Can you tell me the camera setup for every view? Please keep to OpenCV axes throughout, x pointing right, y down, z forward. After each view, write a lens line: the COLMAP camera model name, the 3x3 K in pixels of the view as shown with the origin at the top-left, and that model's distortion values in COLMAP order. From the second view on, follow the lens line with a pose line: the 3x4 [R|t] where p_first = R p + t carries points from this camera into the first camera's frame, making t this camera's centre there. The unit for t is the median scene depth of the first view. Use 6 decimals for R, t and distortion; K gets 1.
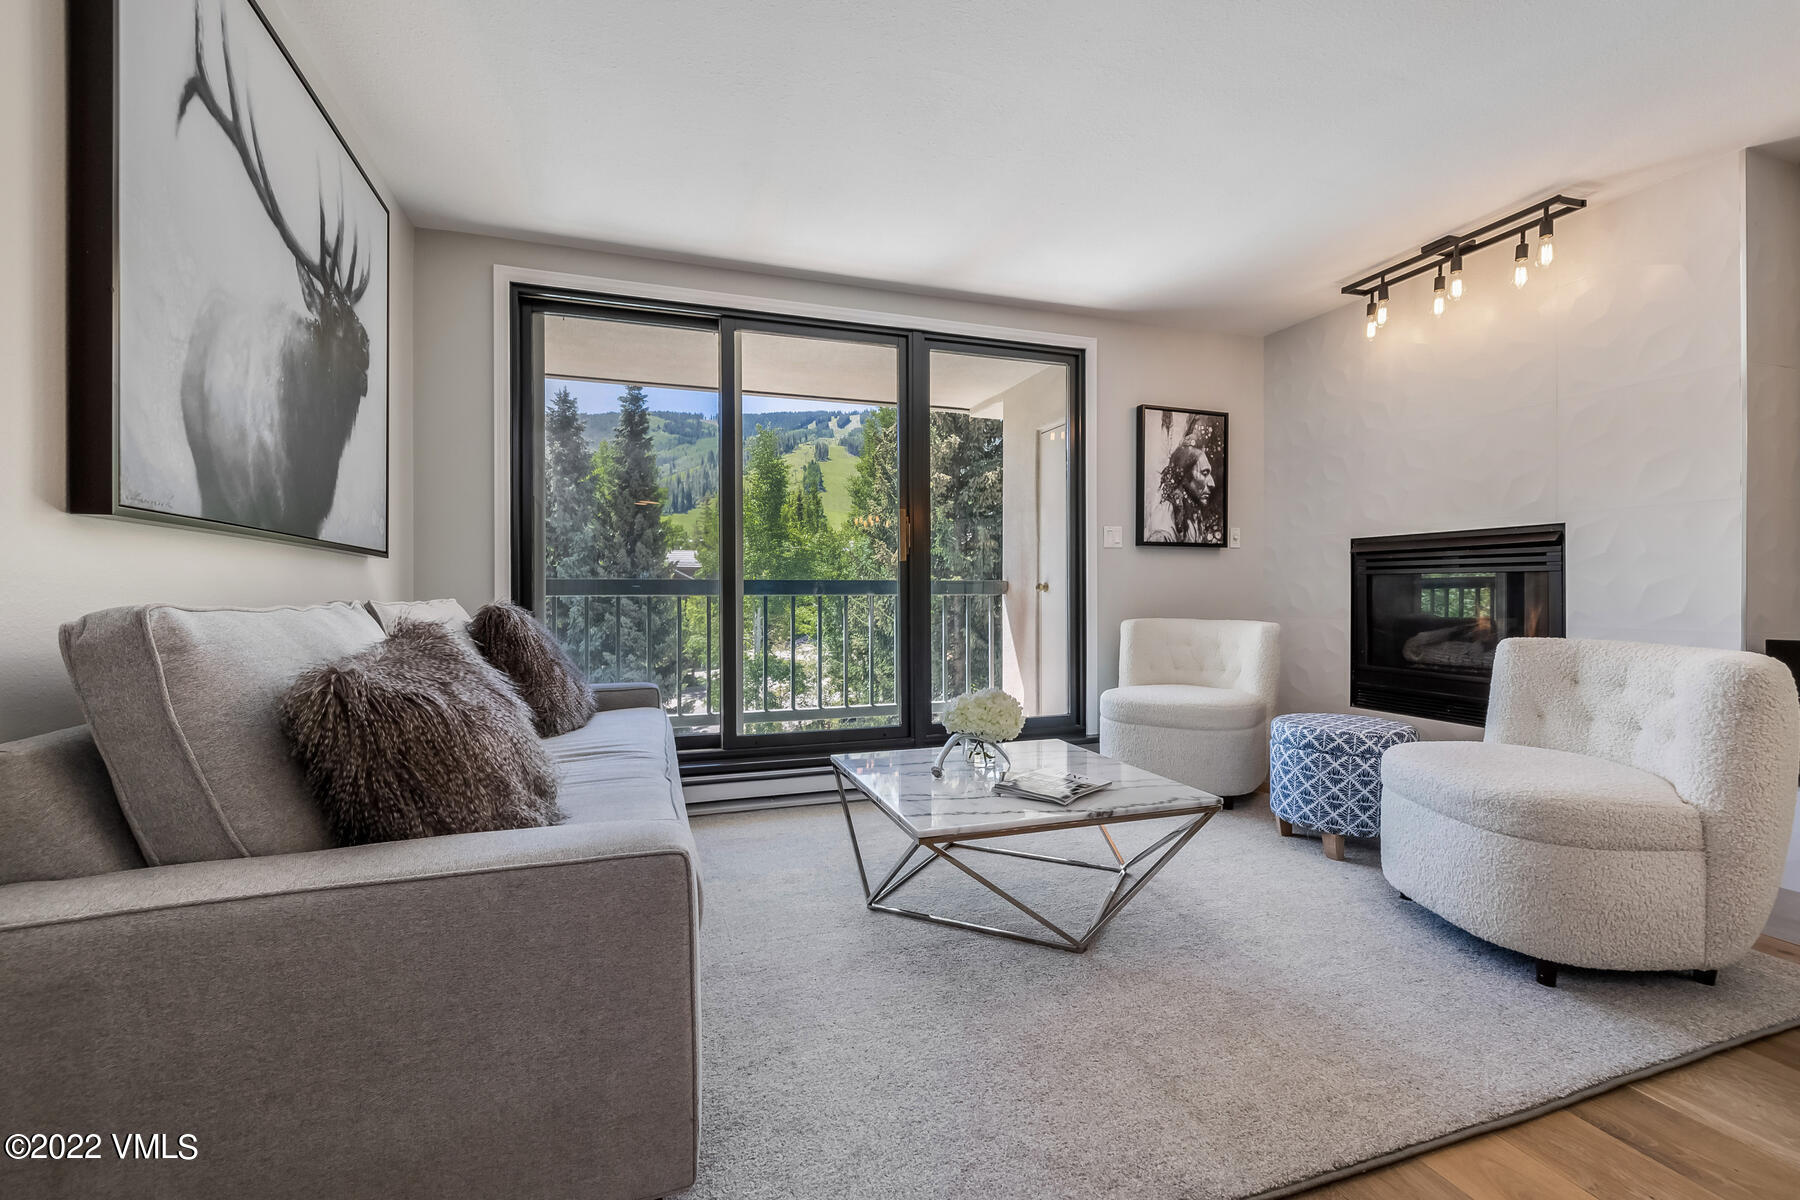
lens RADIAL K [[777.8, 0, 901.0], [0, 777.8, 591.8], [0, 0, 1]] dist [0.002608, -0.000831]
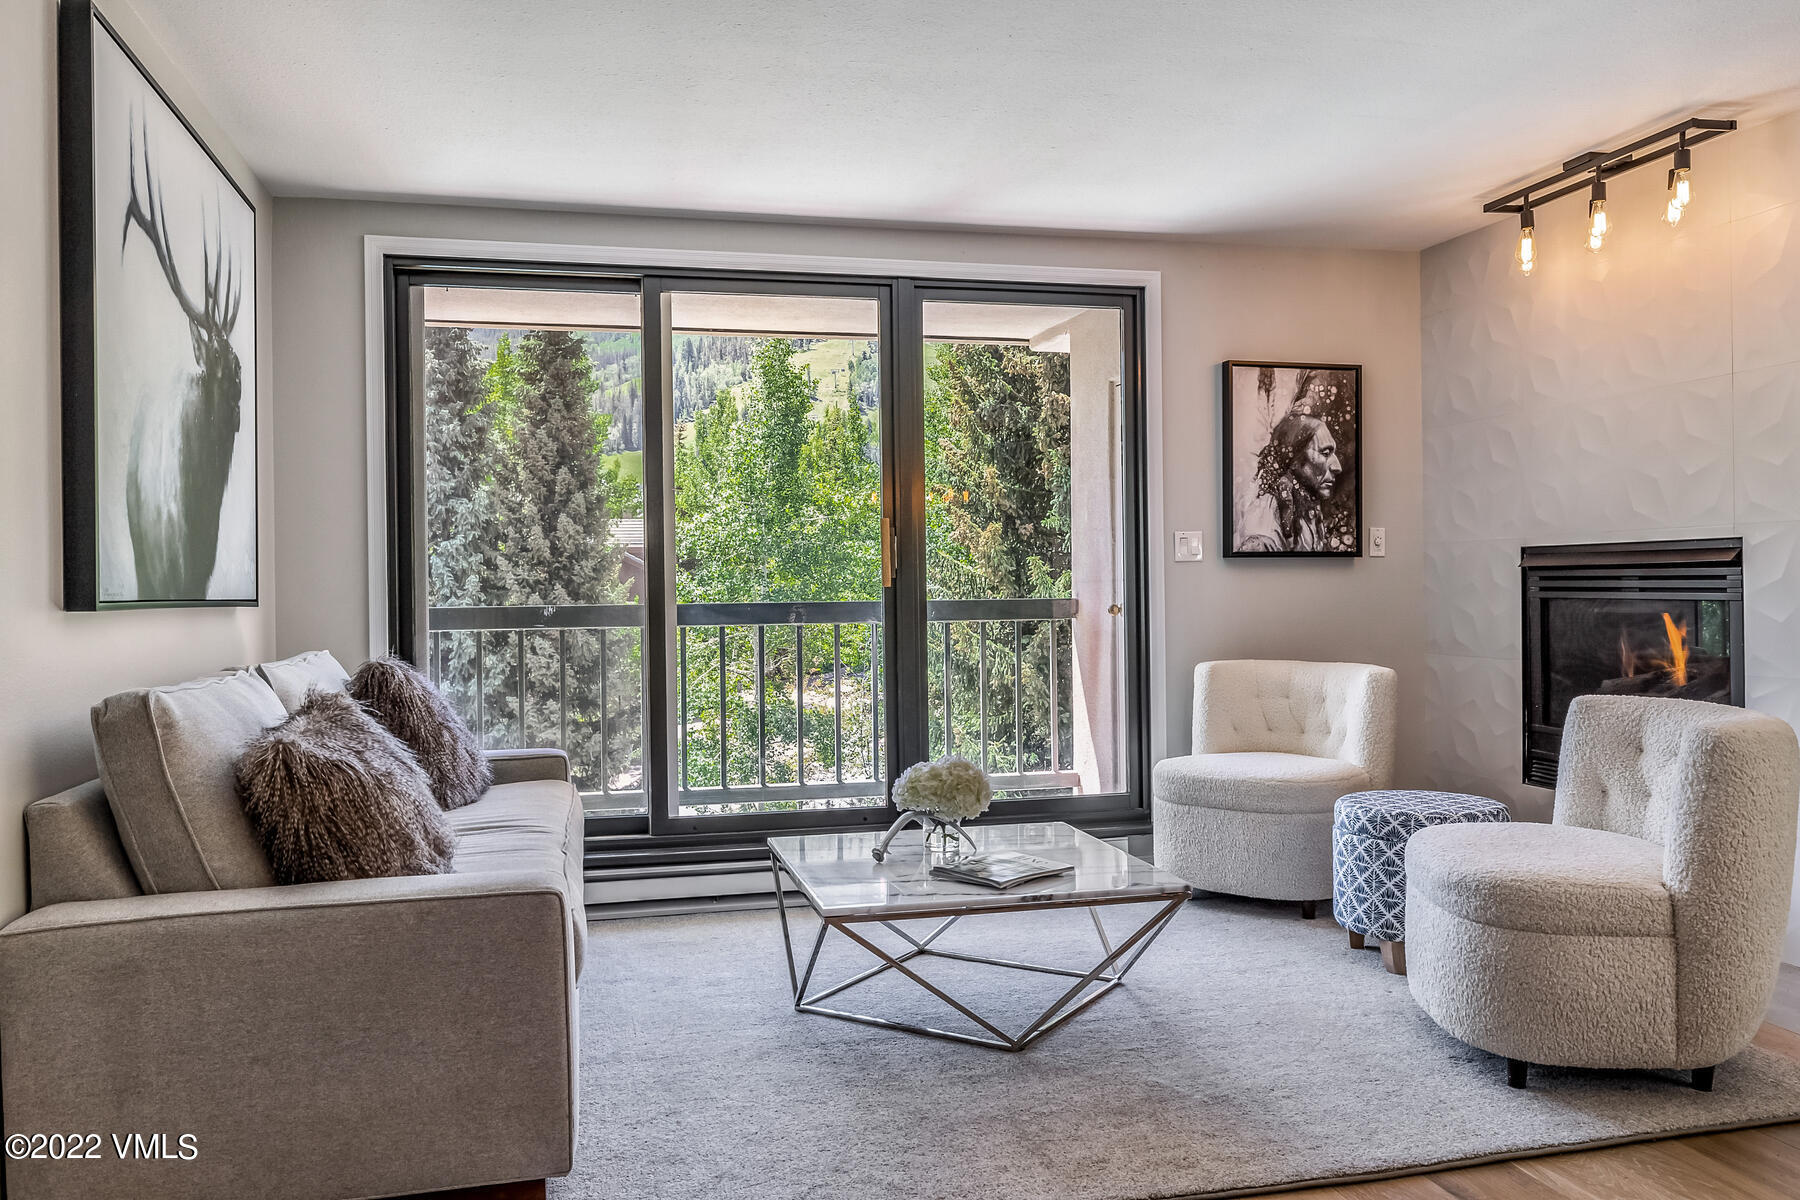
lens RADIAL K [[1394.8, 0, 896.5], [0, 1394.8, 581.1], [0, 0, 1]] dist [0.002319, -0.003458]
pose [[0.995598, -0.010357, -0.093155, 0.146240], [0.010179, 0.999945, -0.002392, -0.044674], [0.093174, 0.001434, 0.995649, -0.359710]]
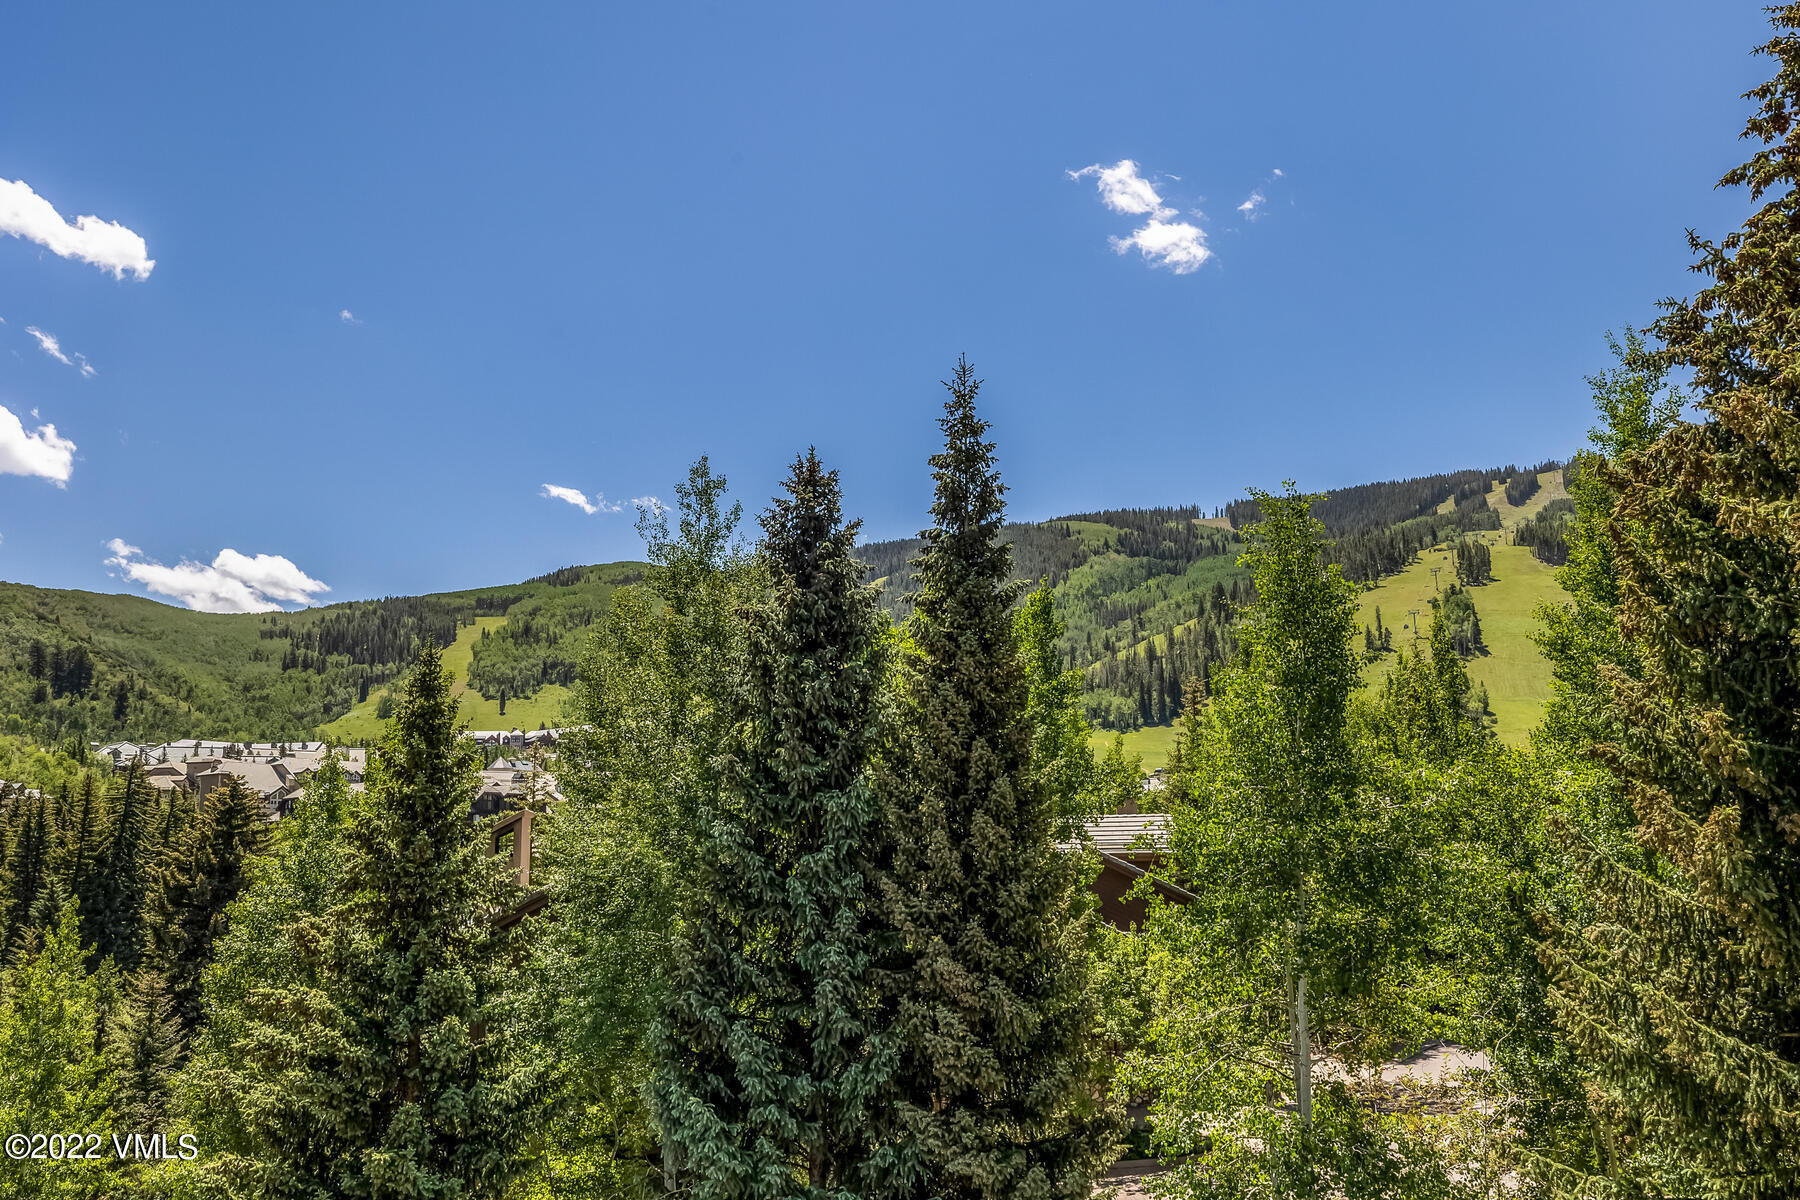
lens RADIAL K [[1739.9, 0, 888.7], [0, 1739.9, 580.6], [0, 0, 1]] dist [-0.004846, 0.000000]
pose [[0.906724, -0.089176, -0.412189, -0.050338], [0.013858, 0.983160, -0.182220, -0.129565], [0.421497, 0.159511, 0.892691, 1.277607]]
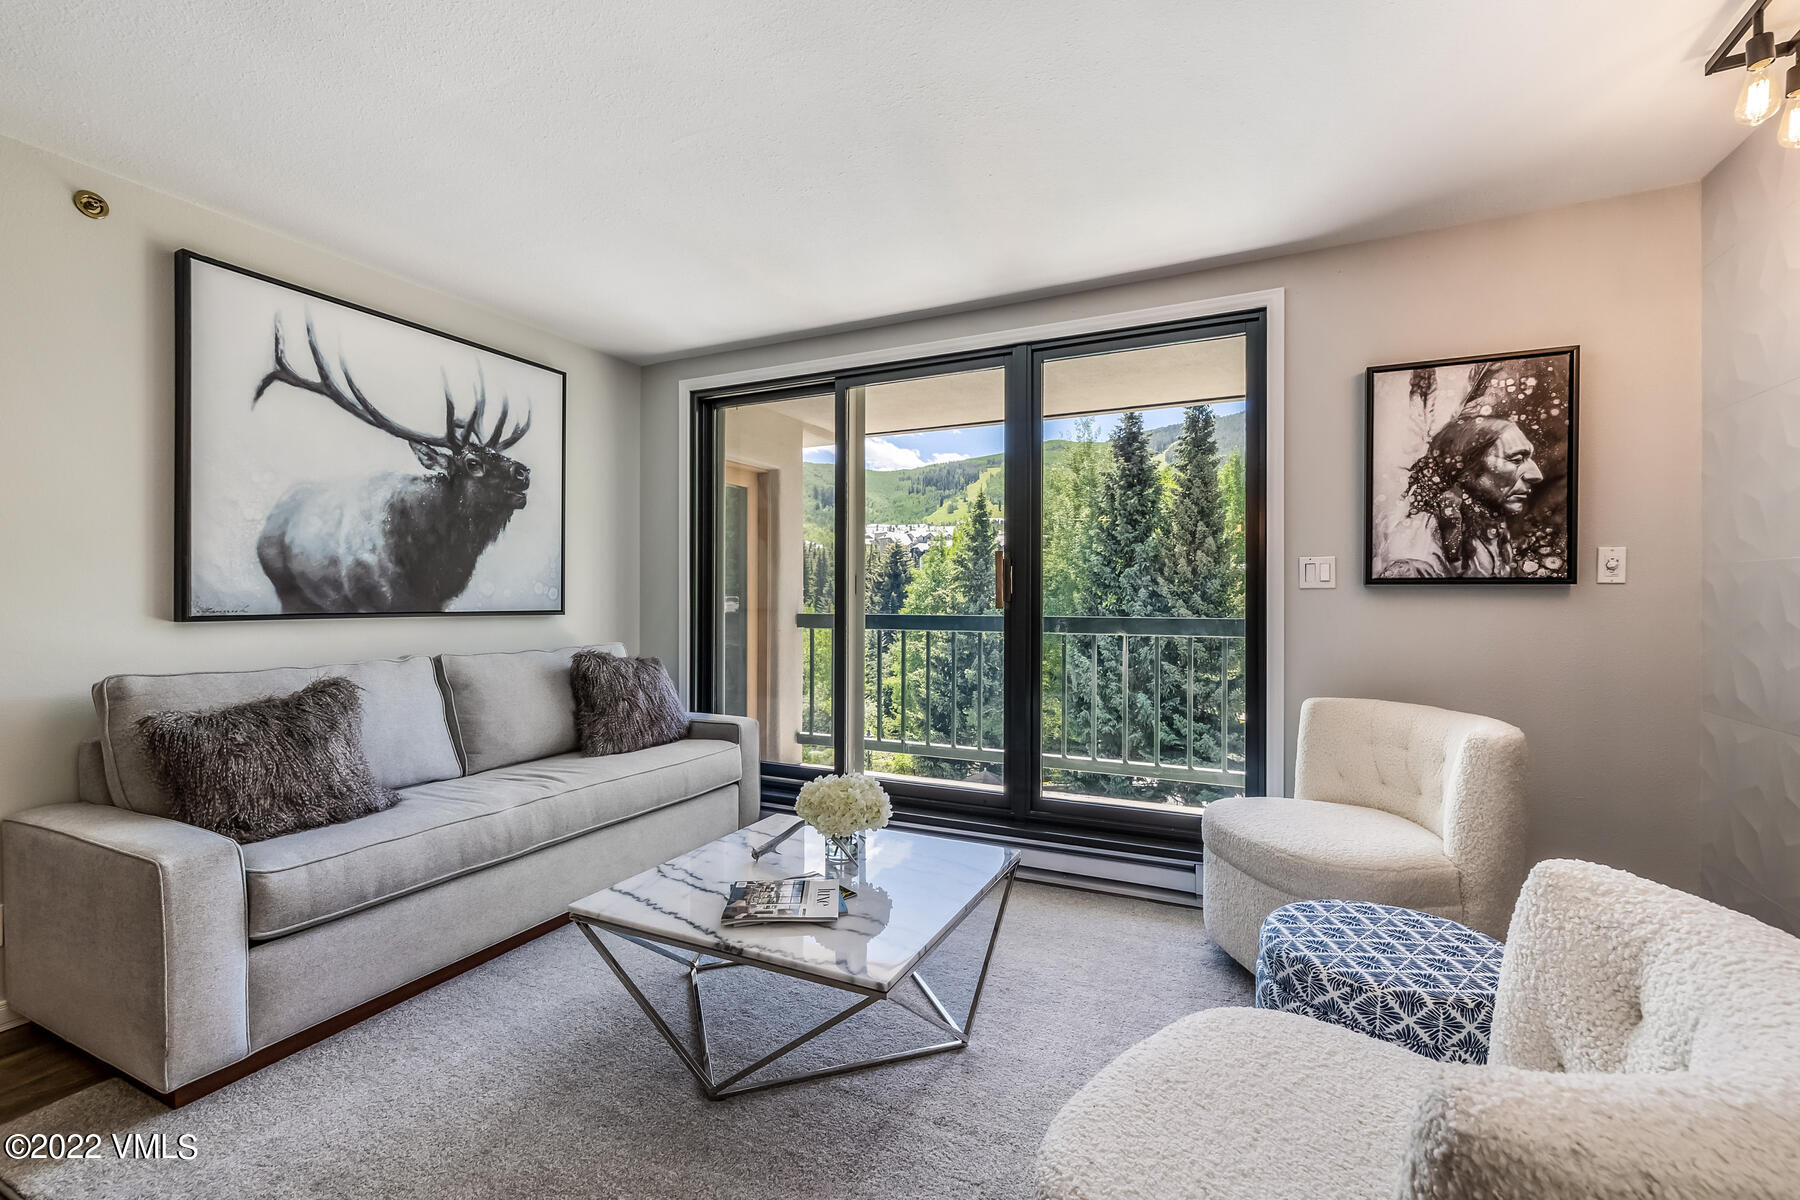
lens RADIAL K [[777.8, 0, 896.0], [0, 777.8, 594.4], [0, 0, 1]] dist [0.002608, -0.000831]
pose [[0.706888, 0.000918, -0.707325, 0.580753], [-0.001251, 0.999999, 0.000048, -0.059898], [0.707325, 0.000851, 0.706888, 0.309005]]
